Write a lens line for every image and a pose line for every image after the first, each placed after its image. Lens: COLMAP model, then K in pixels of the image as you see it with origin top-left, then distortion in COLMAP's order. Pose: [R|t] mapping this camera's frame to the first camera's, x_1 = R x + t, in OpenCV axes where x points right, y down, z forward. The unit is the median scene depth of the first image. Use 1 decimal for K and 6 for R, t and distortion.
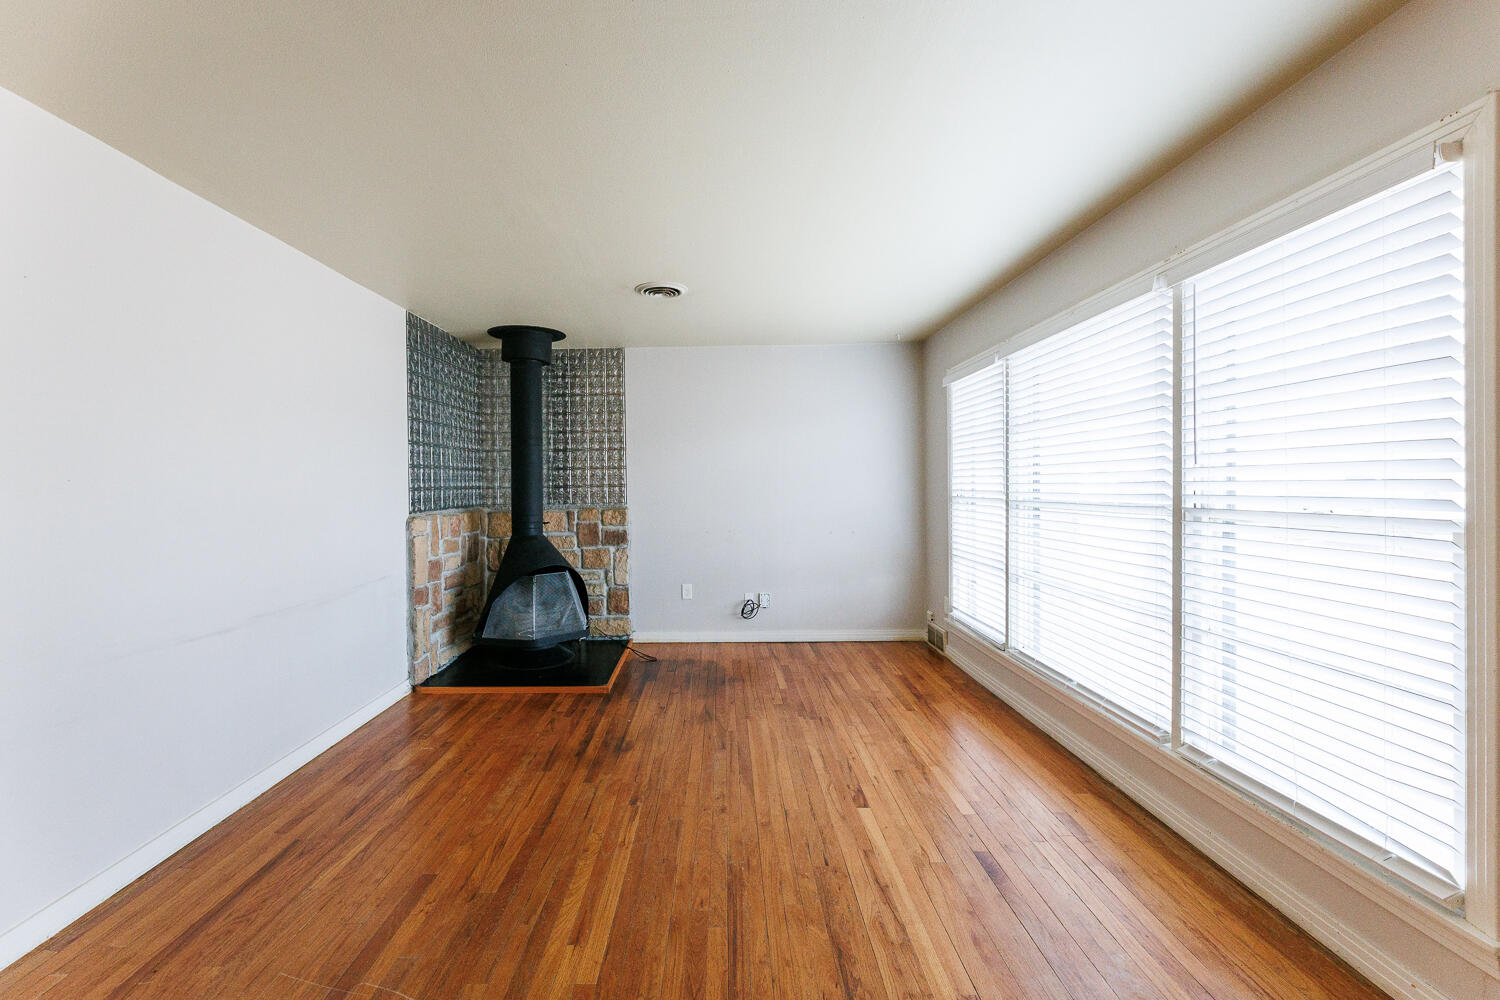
lens RADIAL K [[640.7, 0, 712.7], [0, 640.7, 492.0], [0, 0, 1]] dist [-0.002001, -0.000593]
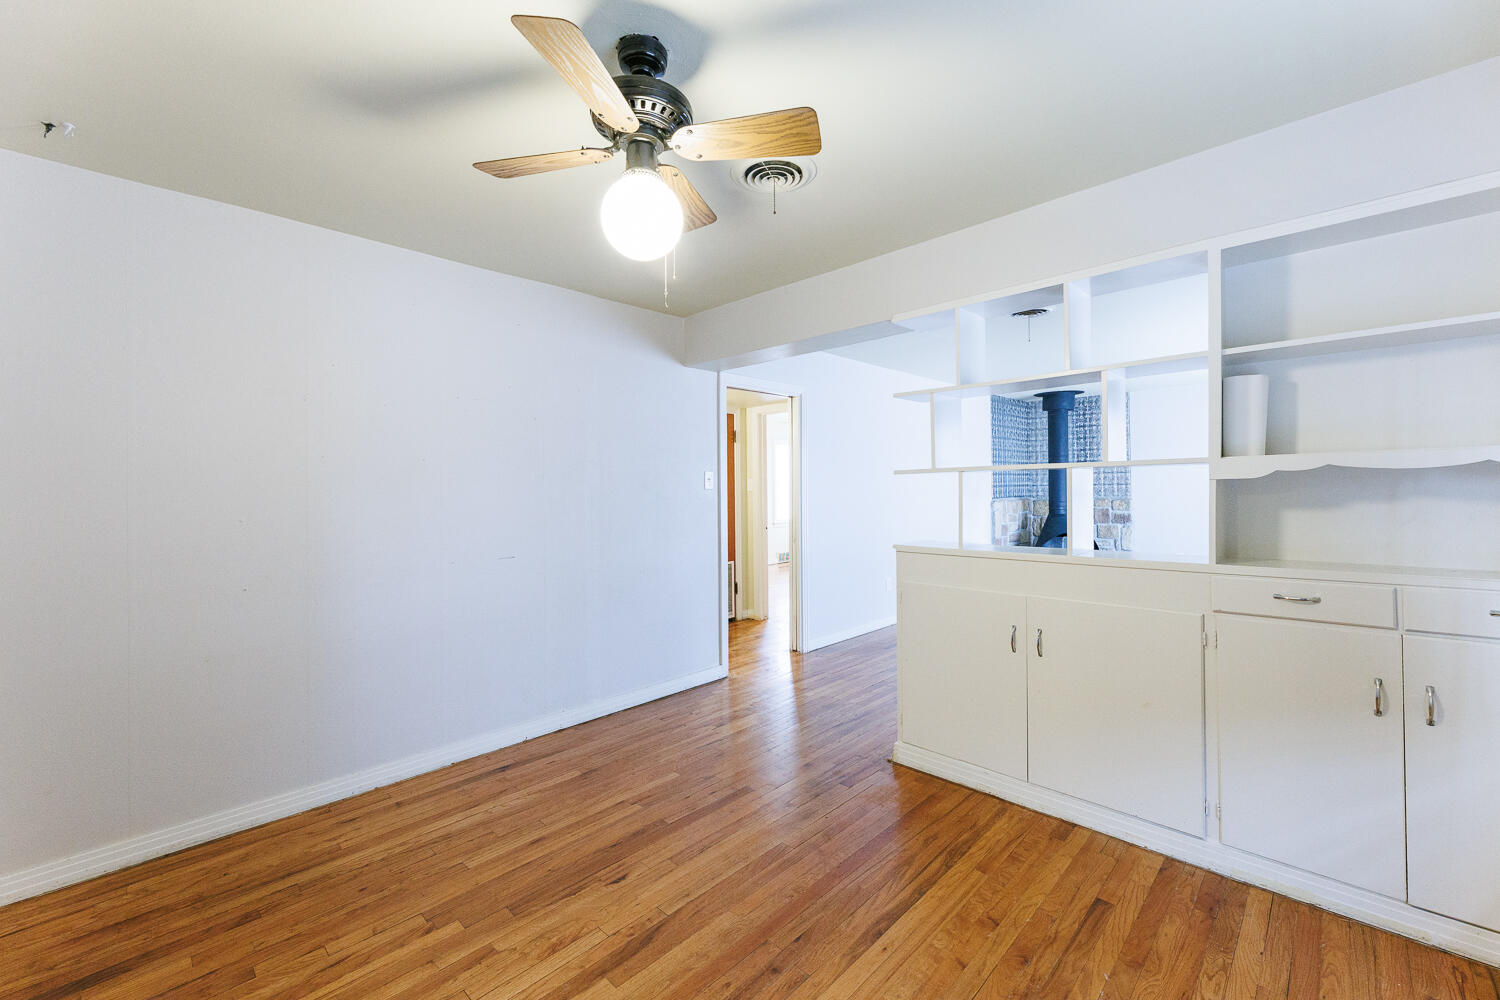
lens RADIAL K [[607.9, 0, 745.4], [0, 607.9, 483.8], [0, 0, 1]] dist [-0.000009, -0.000519]
pose [[0.722534, -0.002389, -0.691332, 0.199401], [-0.004522, 0.999956, -0.008182, 0.005273], [0.691321, 0.009038, 0.722491, -0.654846]]
